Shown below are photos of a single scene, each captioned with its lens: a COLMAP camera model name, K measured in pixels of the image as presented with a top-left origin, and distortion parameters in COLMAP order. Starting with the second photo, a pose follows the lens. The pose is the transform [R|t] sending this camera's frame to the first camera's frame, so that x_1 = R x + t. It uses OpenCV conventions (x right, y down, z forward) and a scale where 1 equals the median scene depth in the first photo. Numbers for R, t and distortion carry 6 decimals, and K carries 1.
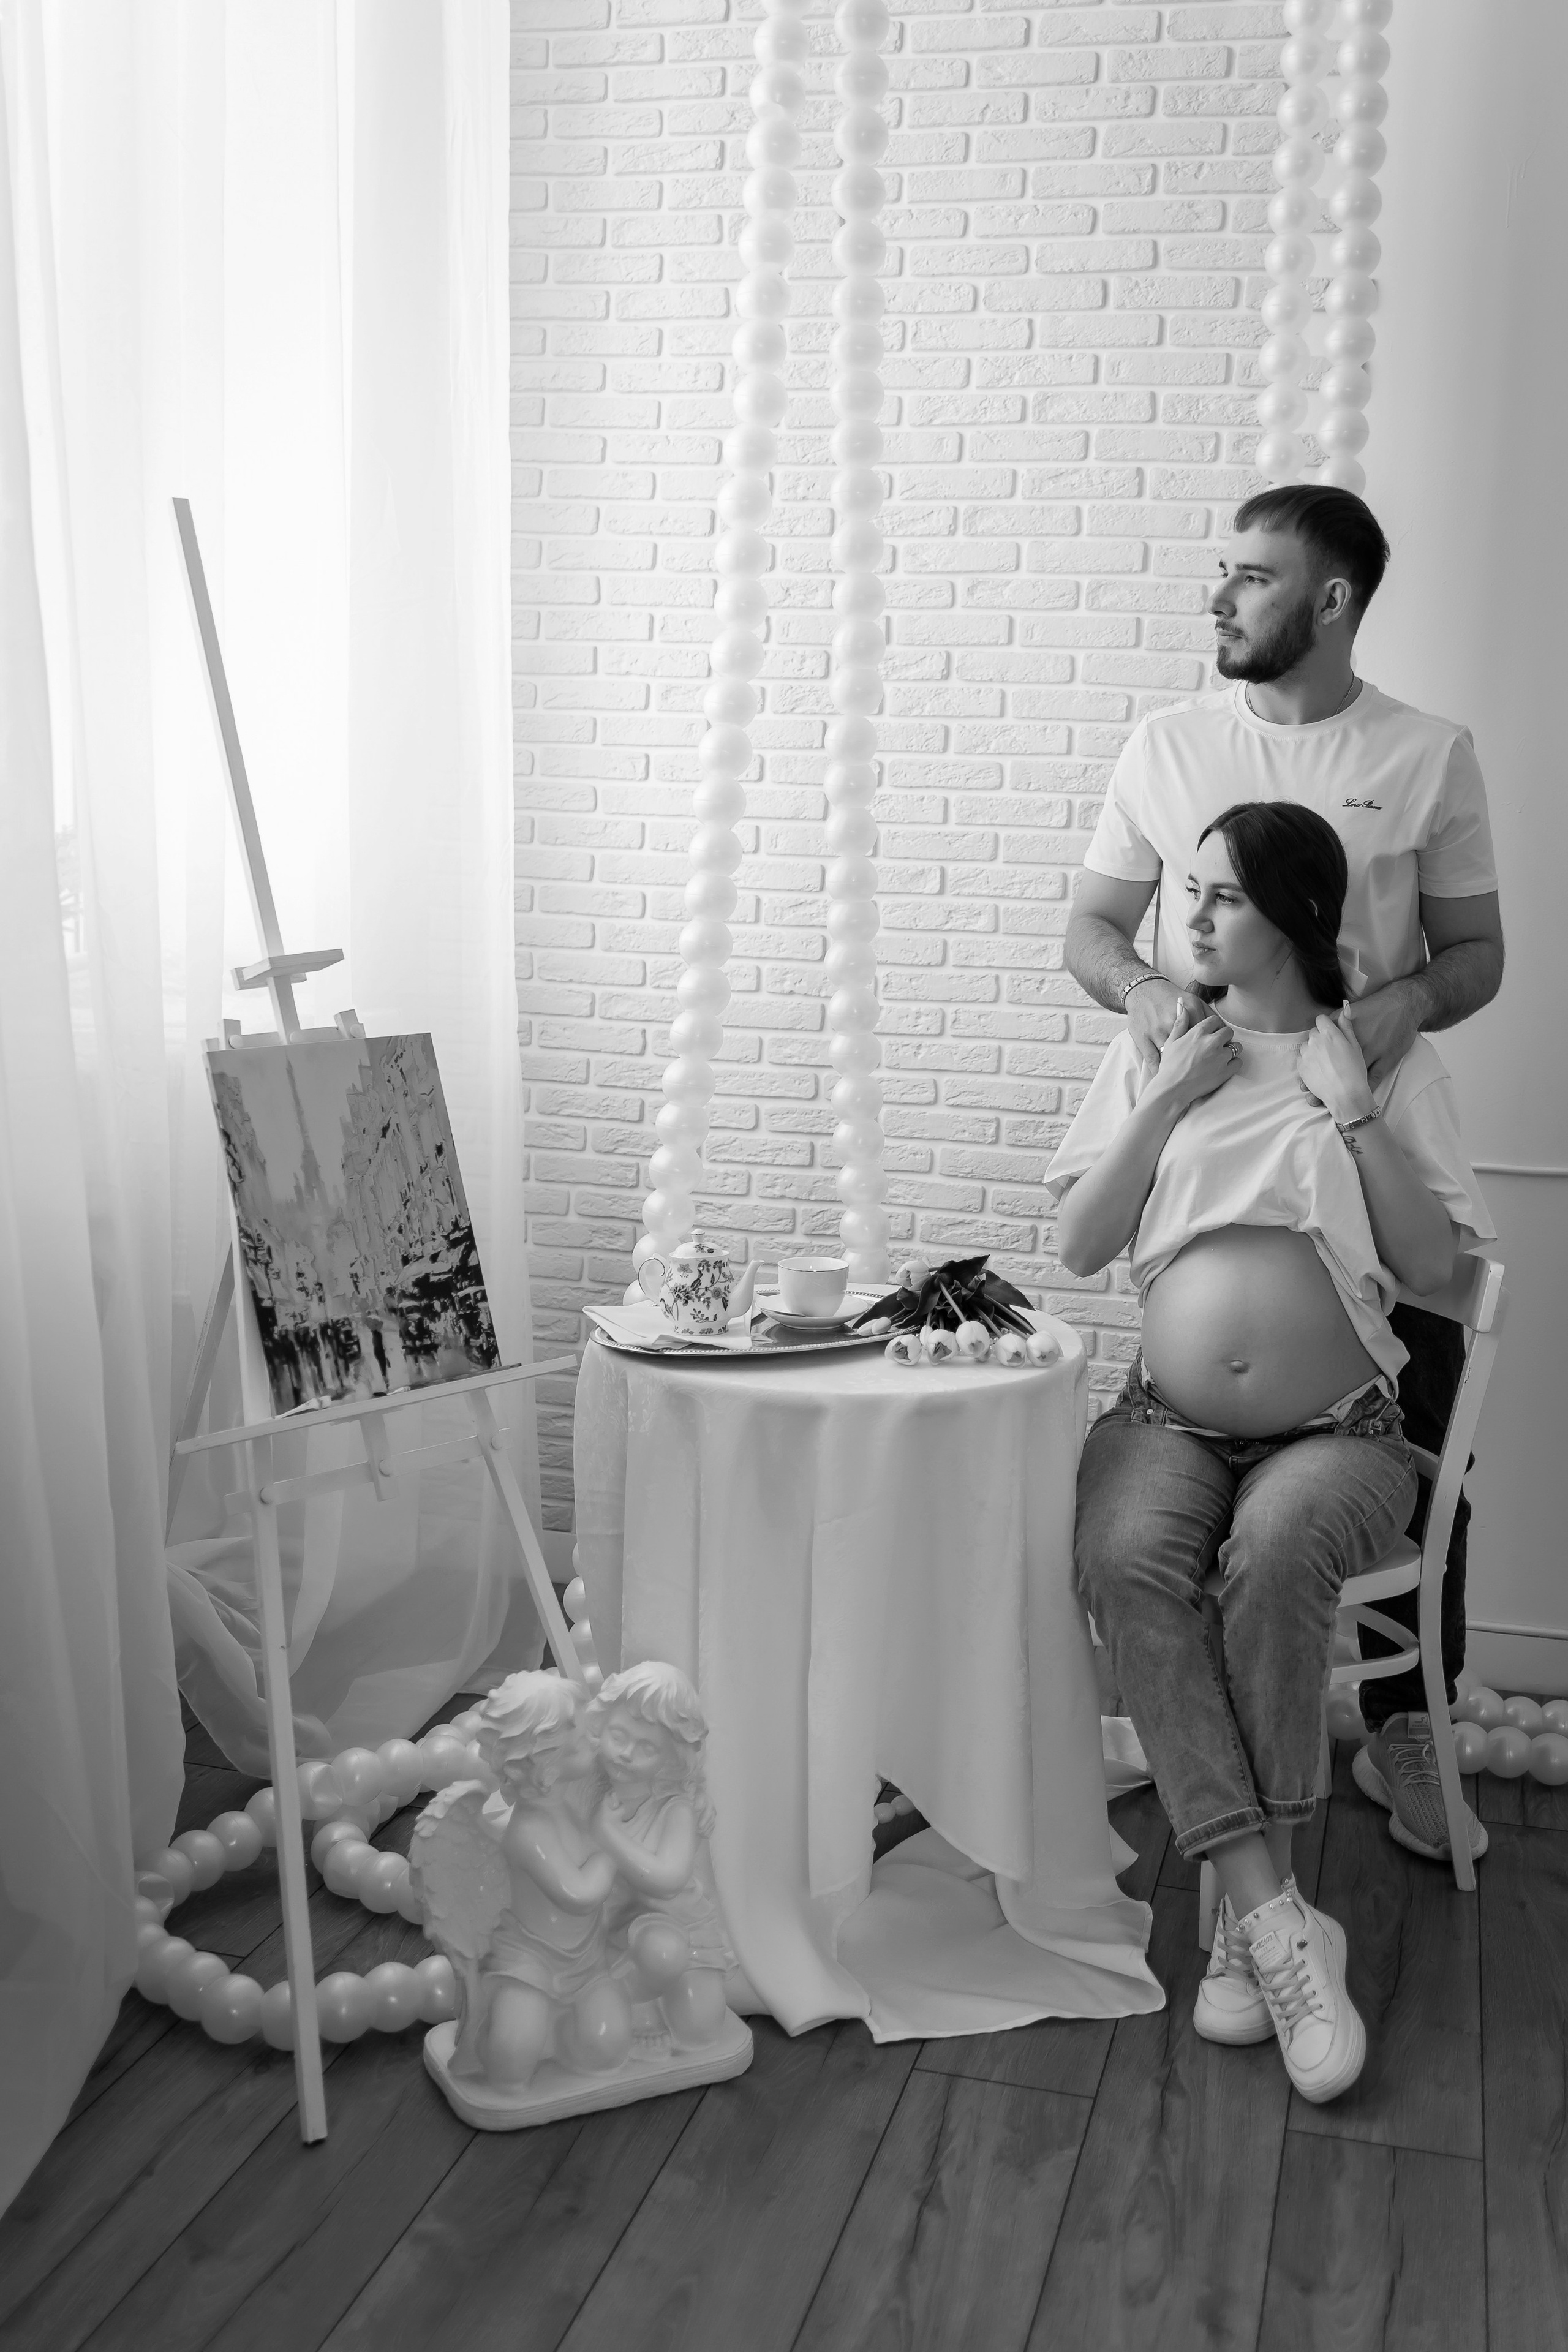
lens RADIAL K [[2360.0, 0, 779.3], [0, 2360.0, 1175.7], [0, 0, 1]] dist [0.000608, 0.000000]
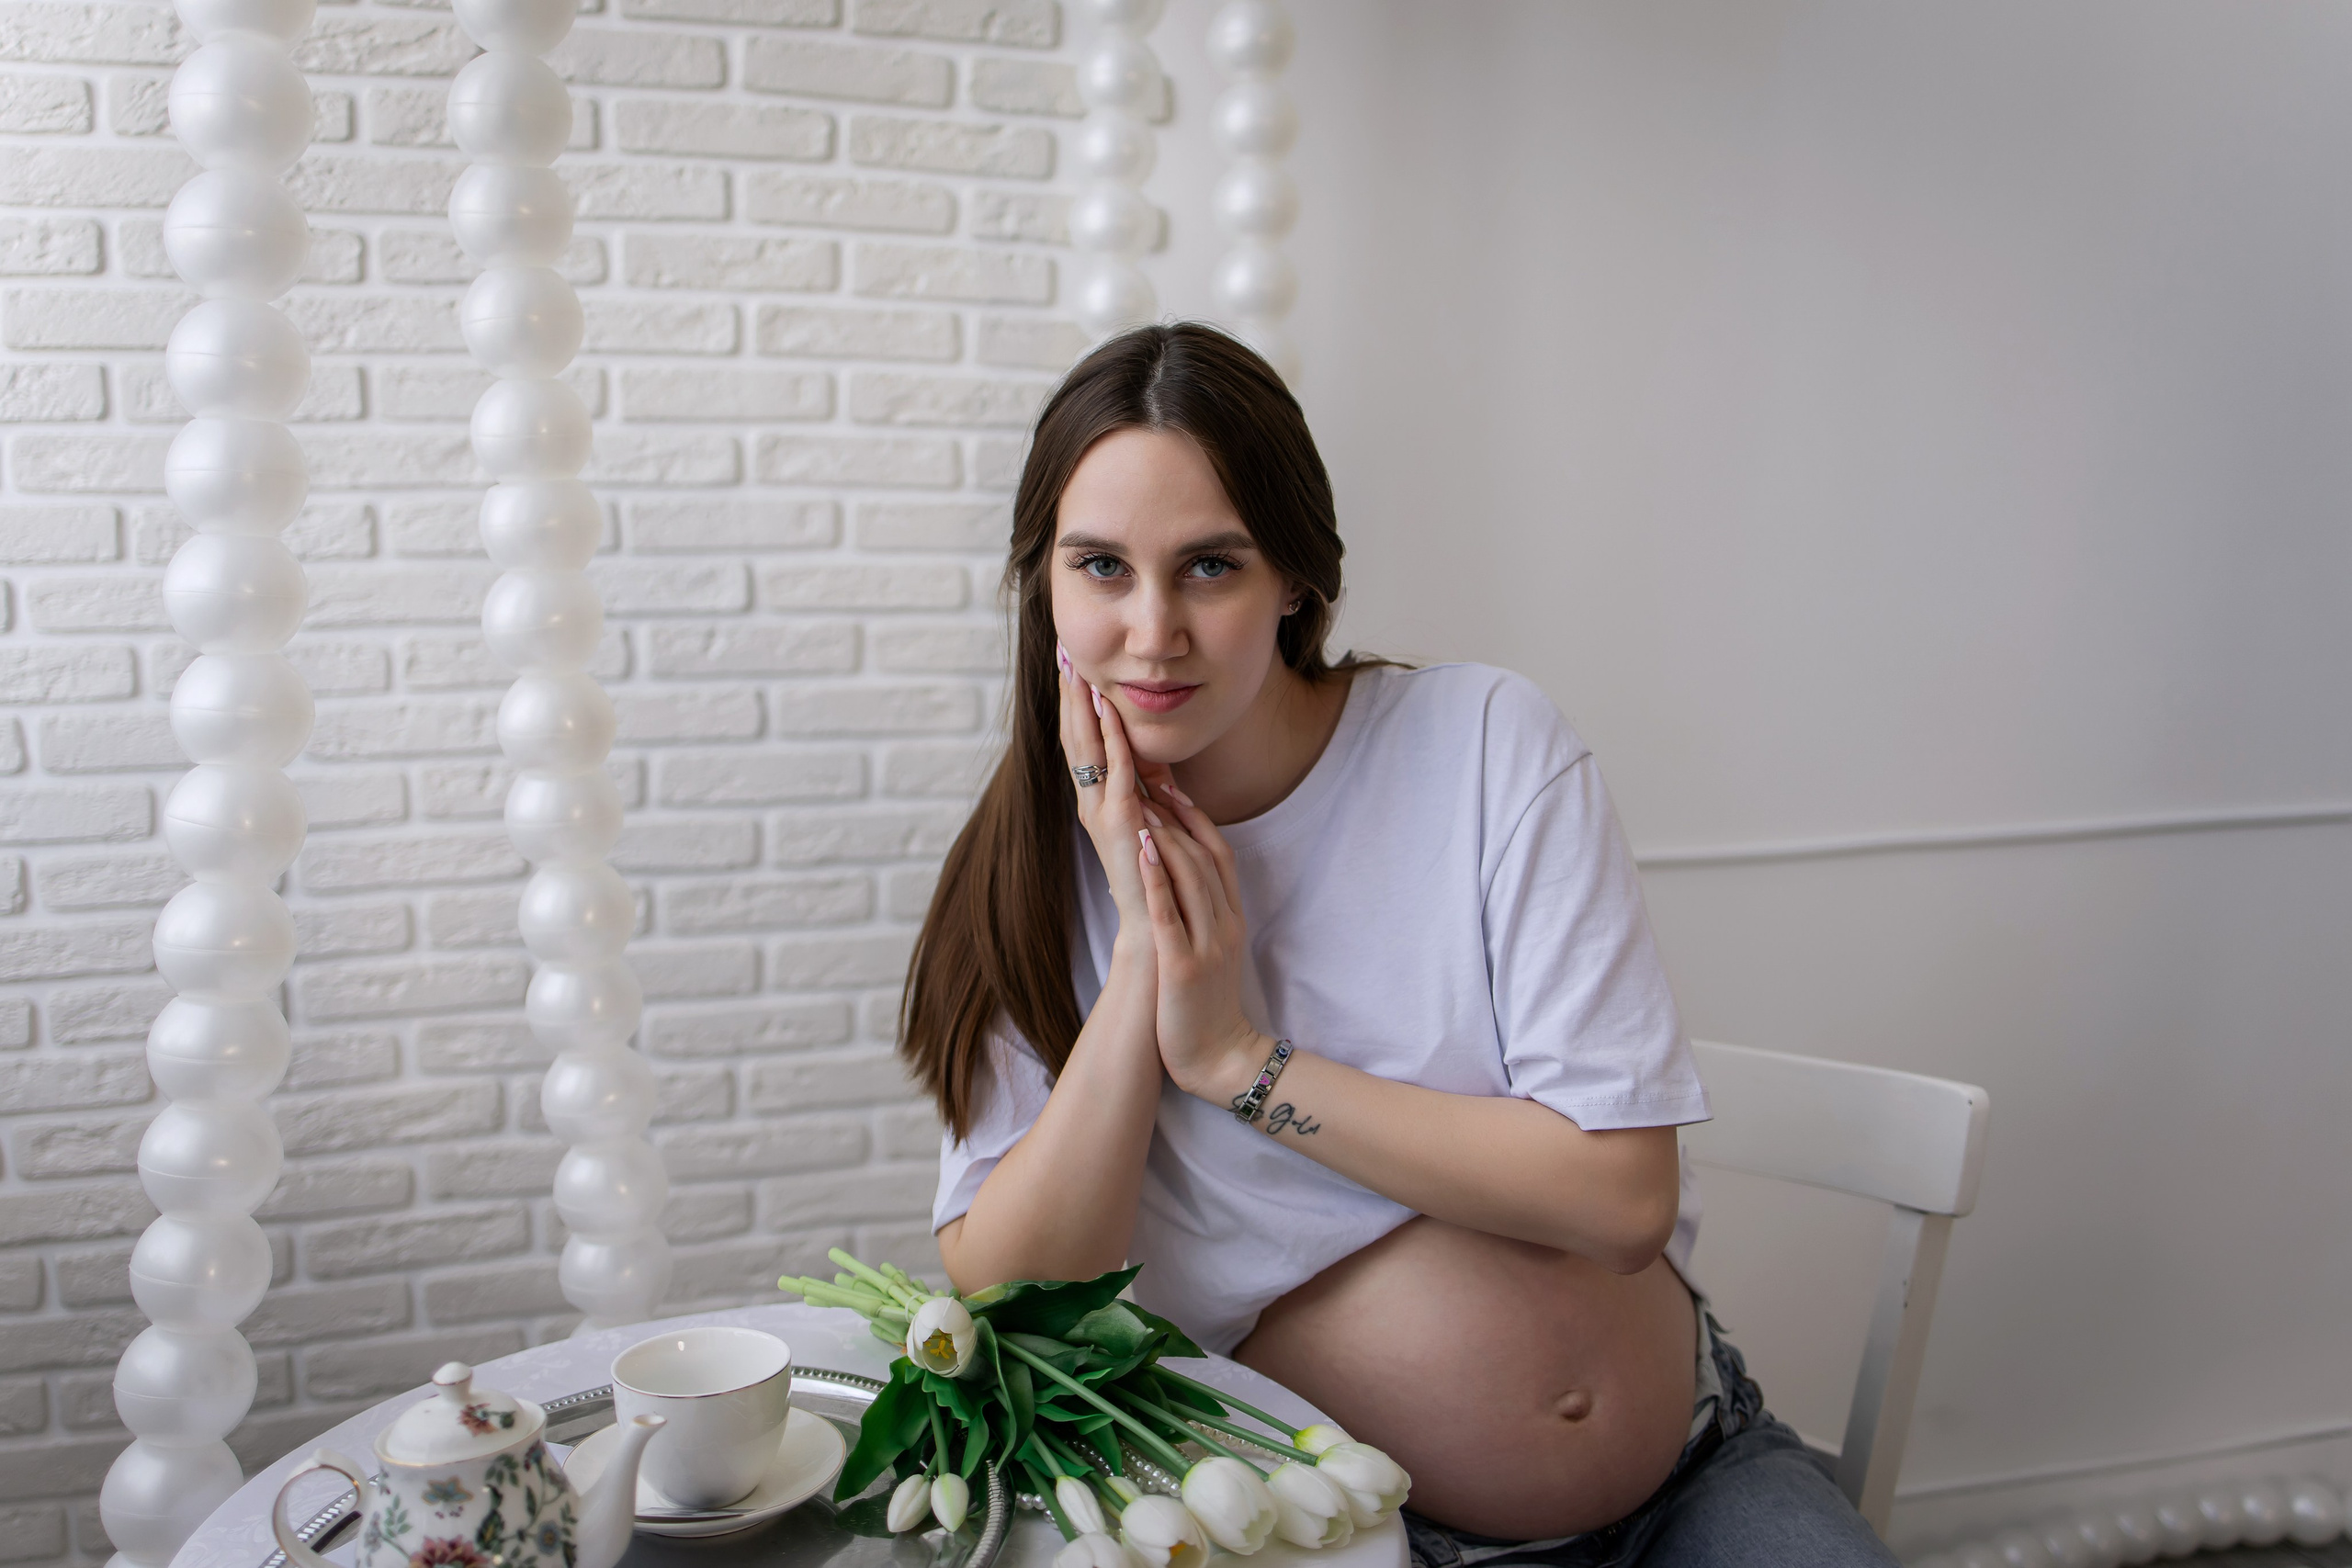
lens RADIAL K [[2359.8, 0, 1190.0], [0, 2359.8, 794.6], [0, 0, 1]] dist [0.000608, 0.000000]
pose [[0.840693, -0.108687, 0.530493, -0.092379], [0.113119, 0.993286, 0.024239, -0.045874], [-0.529566, 0.039632, 0.847343, 0.474564]]
